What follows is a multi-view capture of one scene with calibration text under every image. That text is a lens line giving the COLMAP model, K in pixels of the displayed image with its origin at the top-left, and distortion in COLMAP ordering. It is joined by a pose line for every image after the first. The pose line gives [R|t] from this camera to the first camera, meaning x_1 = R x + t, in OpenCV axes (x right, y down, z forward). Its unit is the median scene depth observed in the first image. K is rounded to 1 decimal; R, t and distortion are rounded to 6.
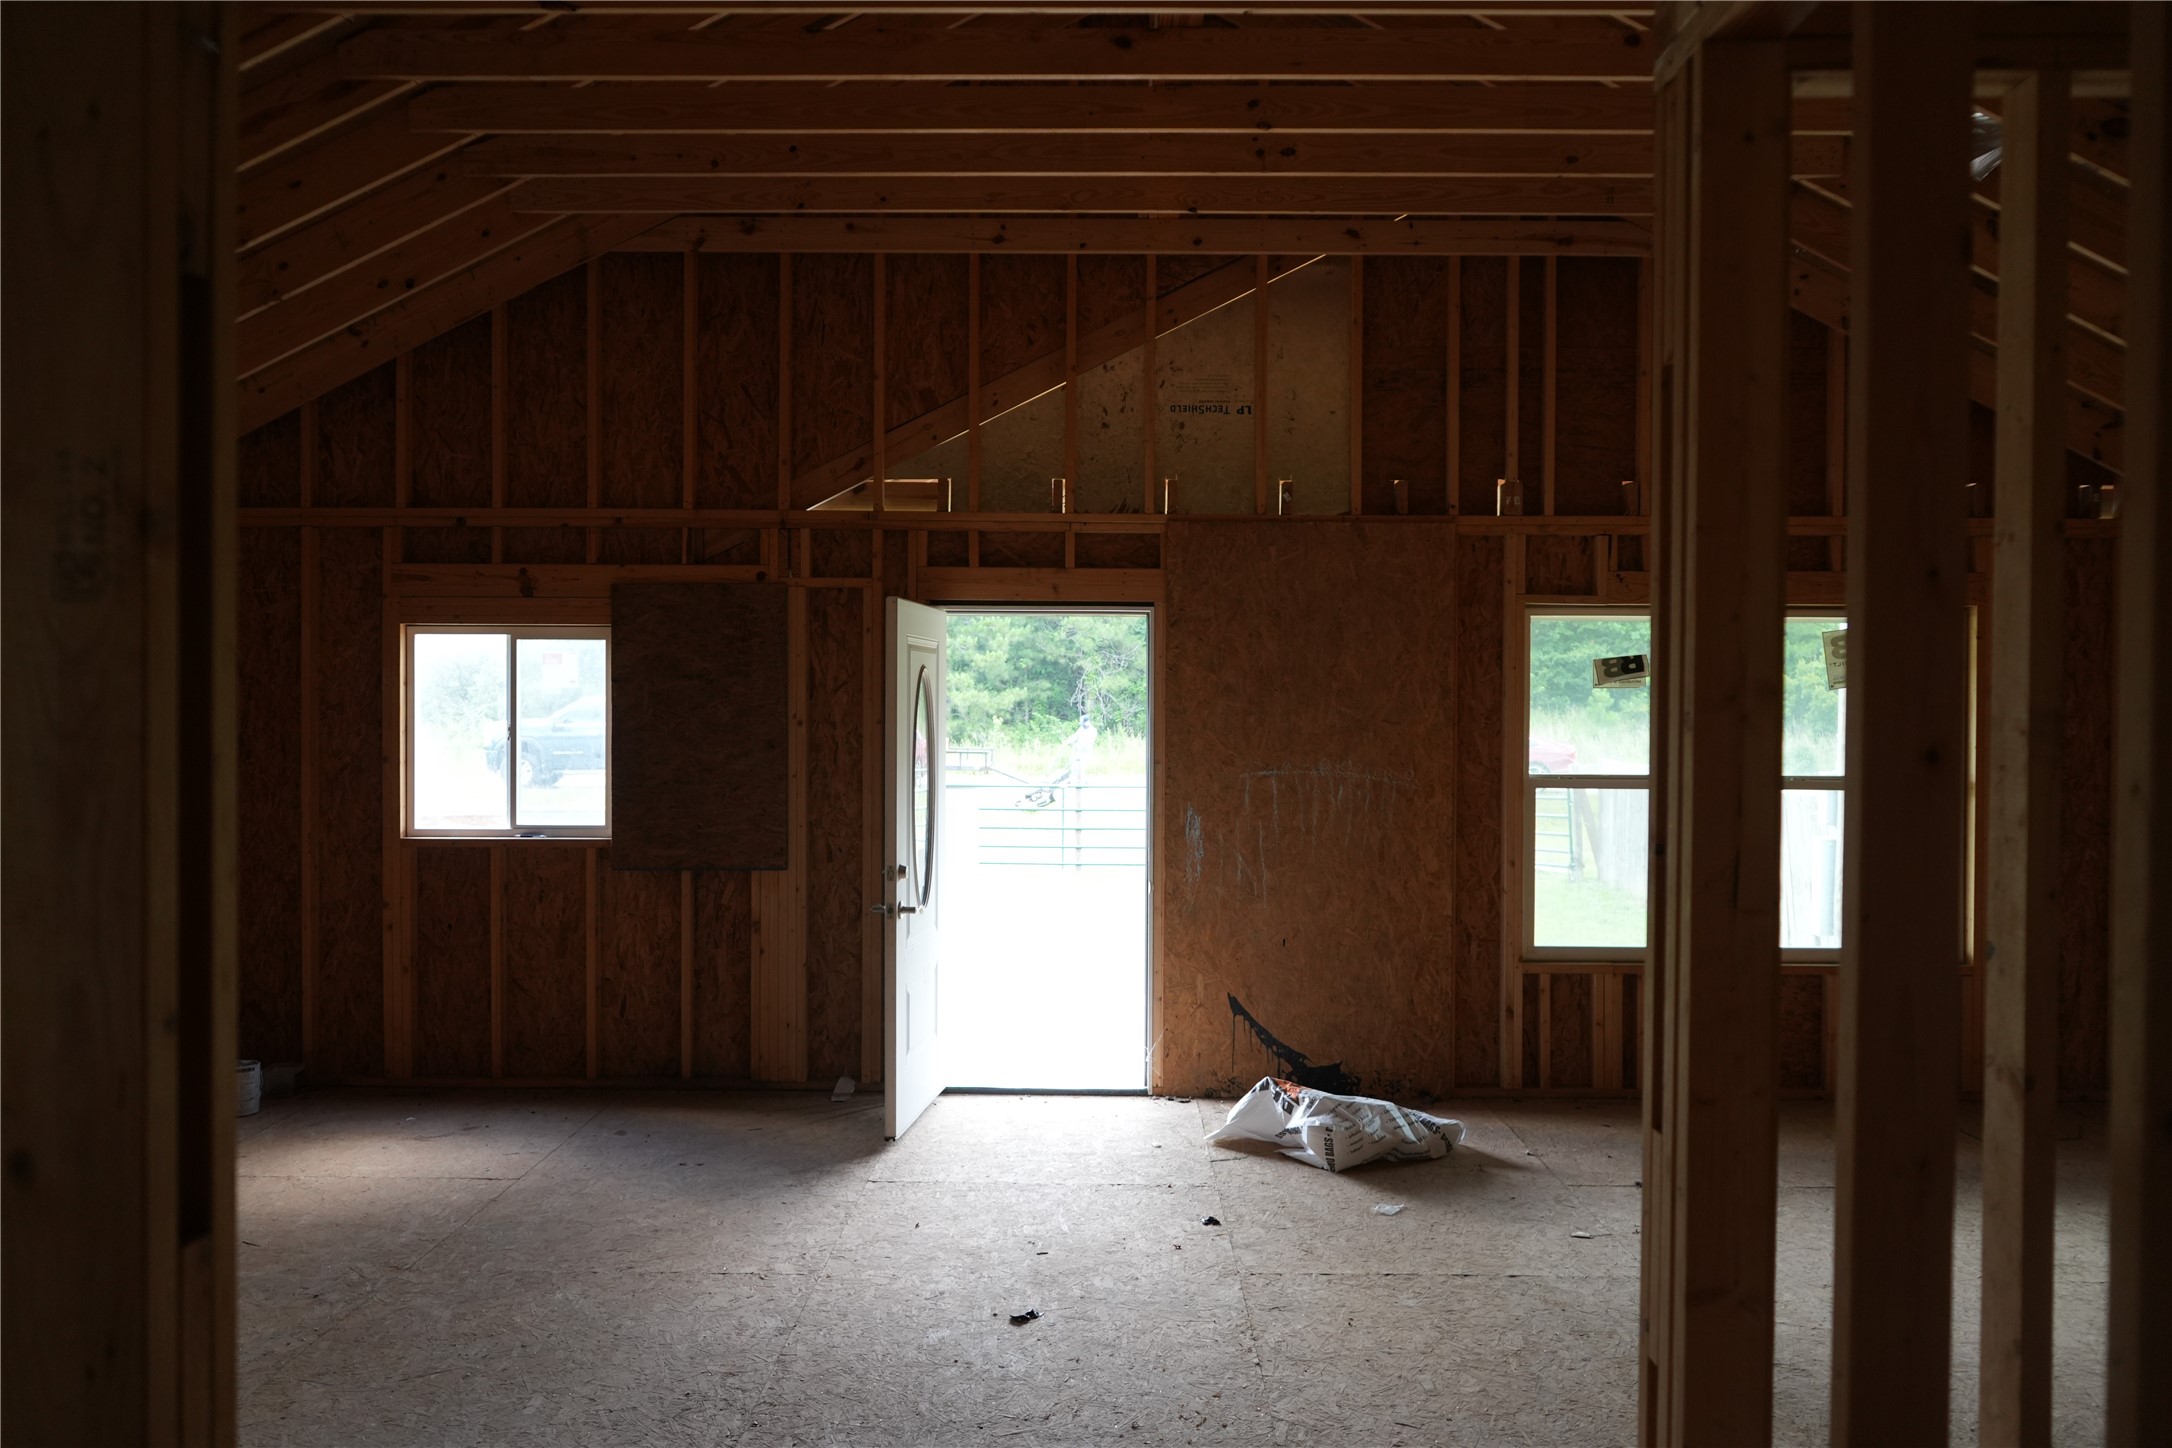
lens RADIAL K [[1731.8, 0, 1086.0], [0, 1731.8, 724.0], [0, 0, 1]] dist [-0.002540, -0.000670]
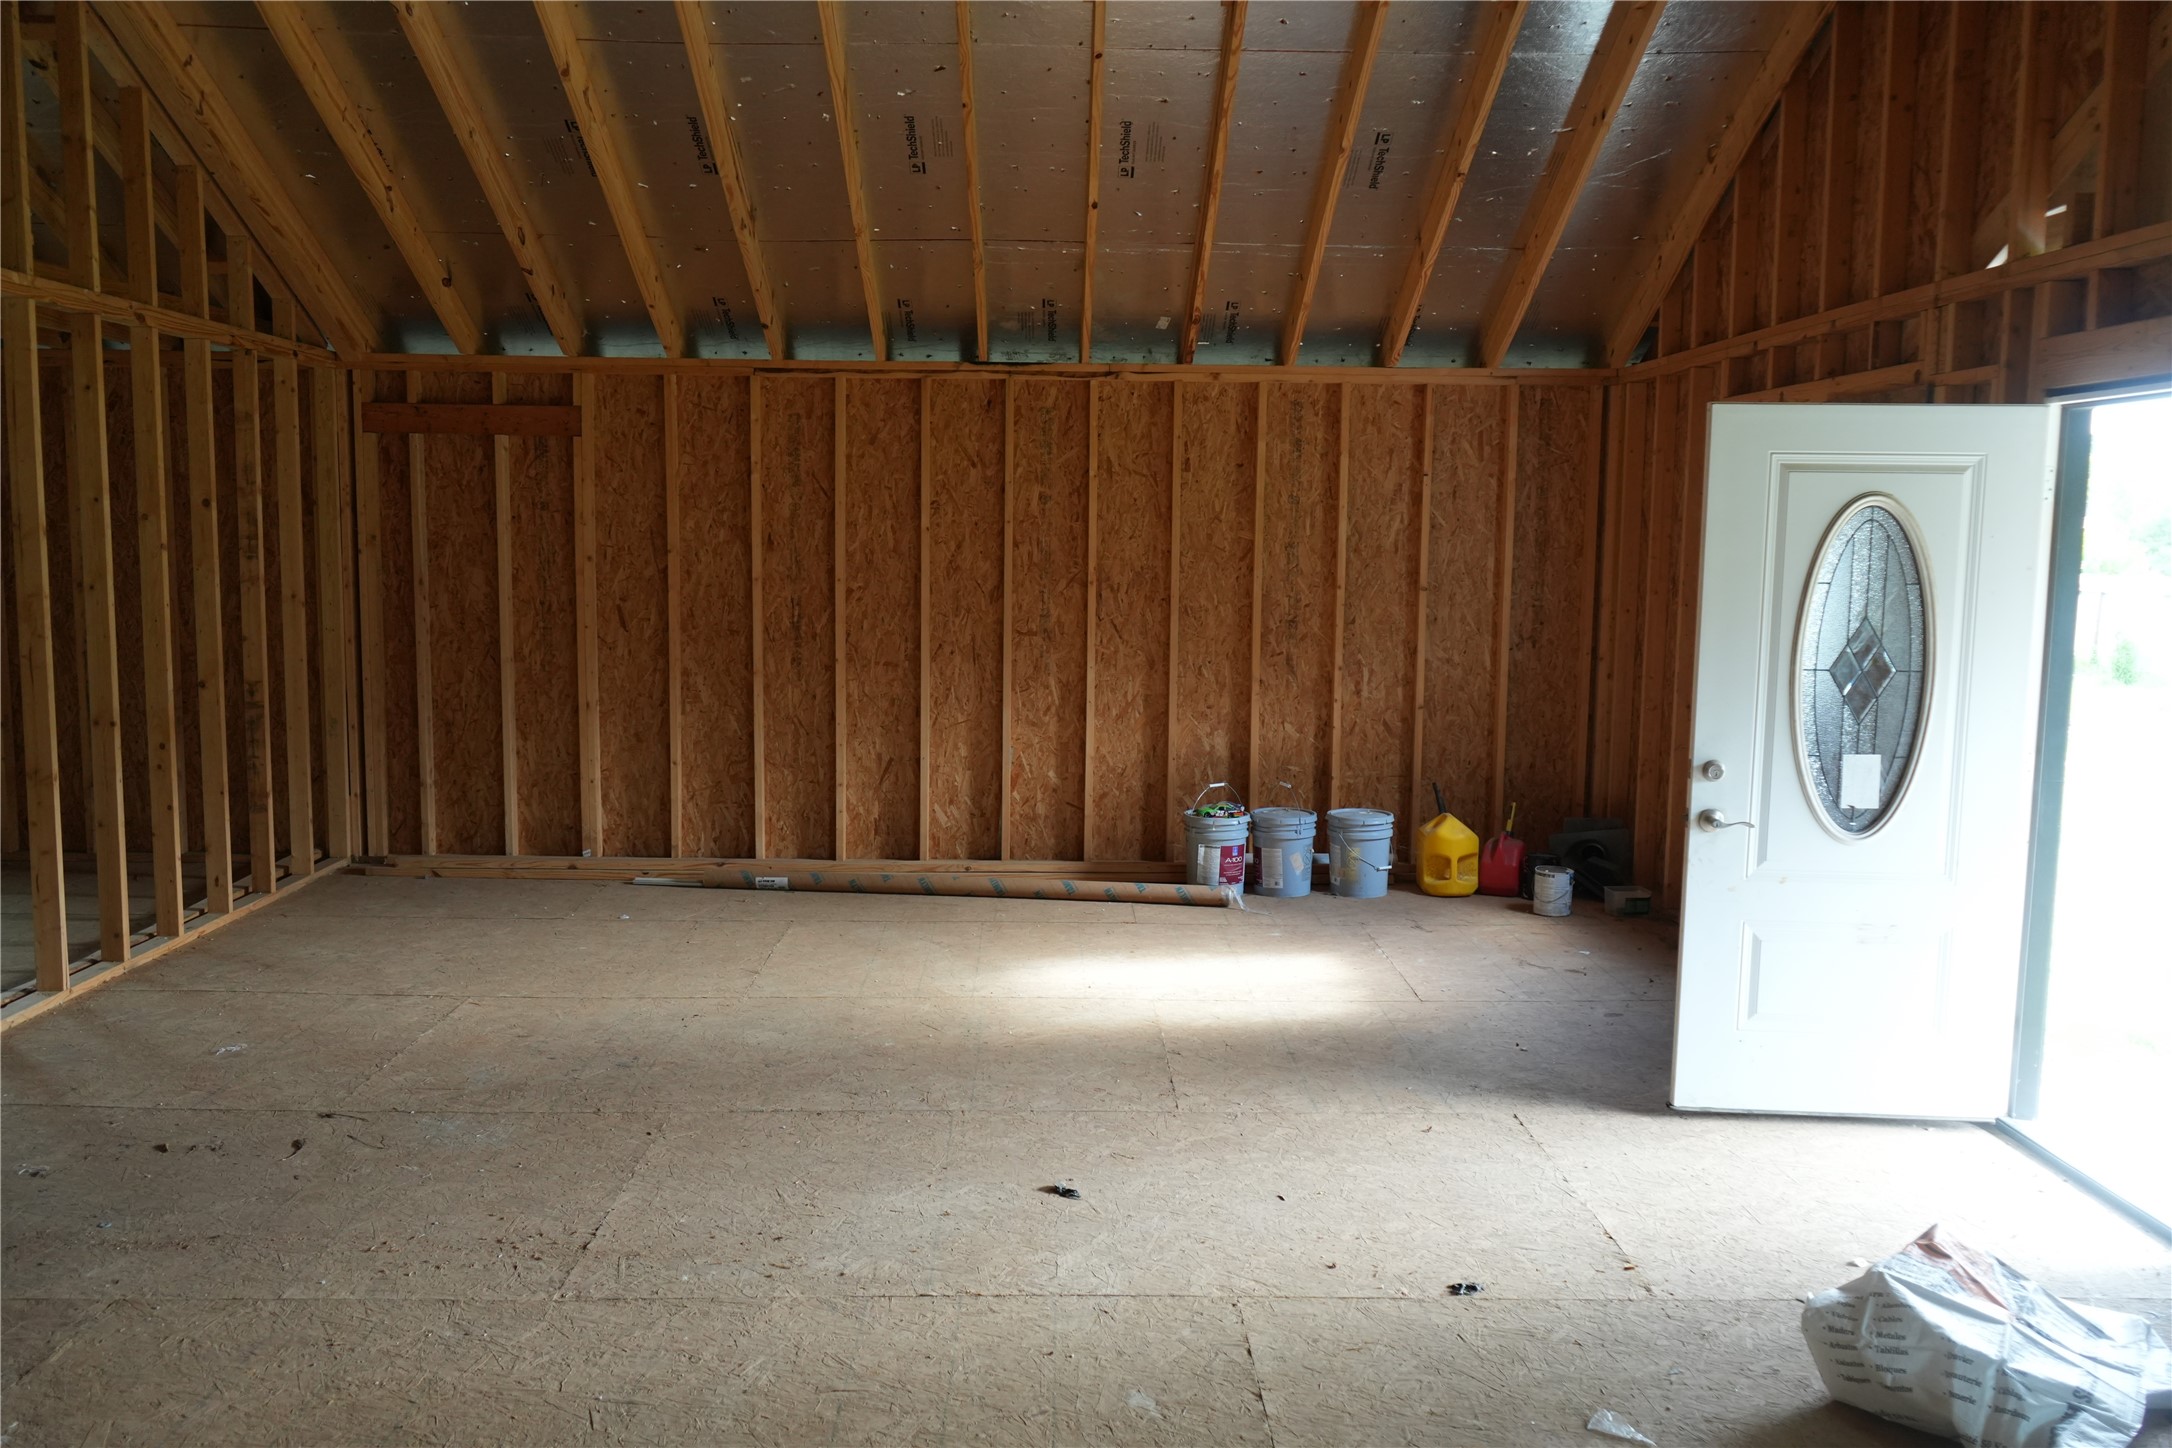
lens RADIAL K [[1731.8, 0, 1086.0], [0, 1731.8, 724.0], [0, 0, 1]] dist [-0.002540, -0.000670]
pose [[0.029544, 0.108332, -0.993676, 0.556173], [-0.024150, 0.993897, 0.107638, -0.008049], [0.999272, 0.020817, 0.031980, 0.619649]]
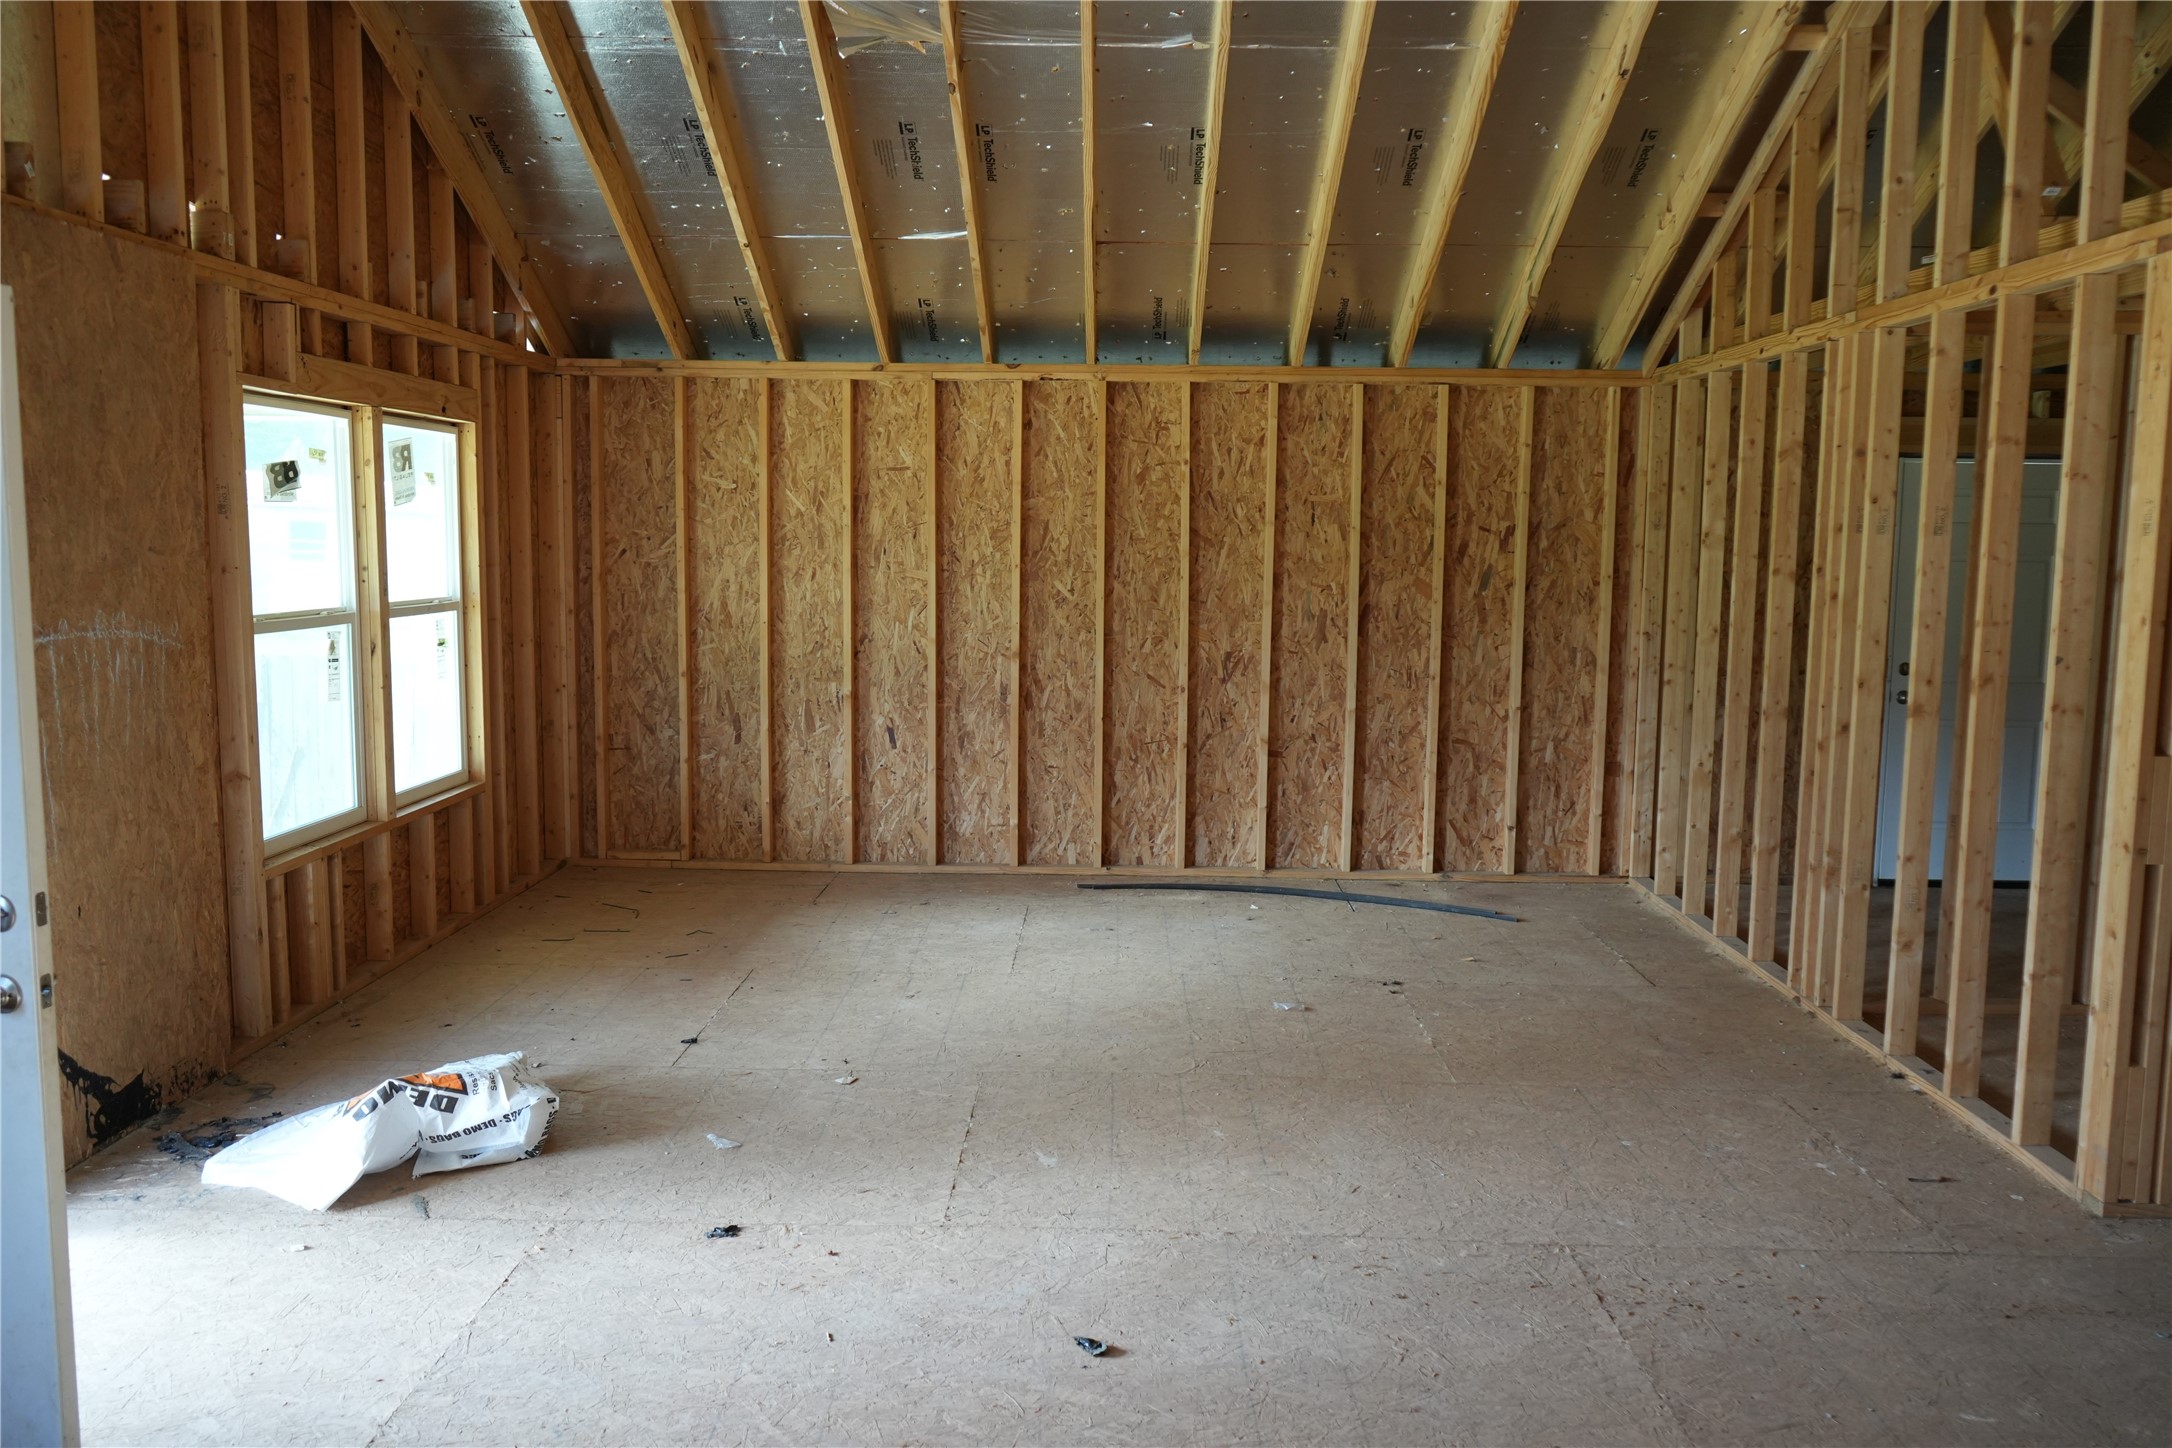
lens RADIAL K [[1697.3, 0, 1086.0], [0, 1697.3, 724.0], [0, 0, 1]] dist [-0.006573, -0.003738]
pose [[0.021265, -0.117109, 0.992891, -0.471024], [-0.000654, 0.993114, 0.117149, -0.011522], [-0.999774, -0.003140, 0.021042, 0.628484]]
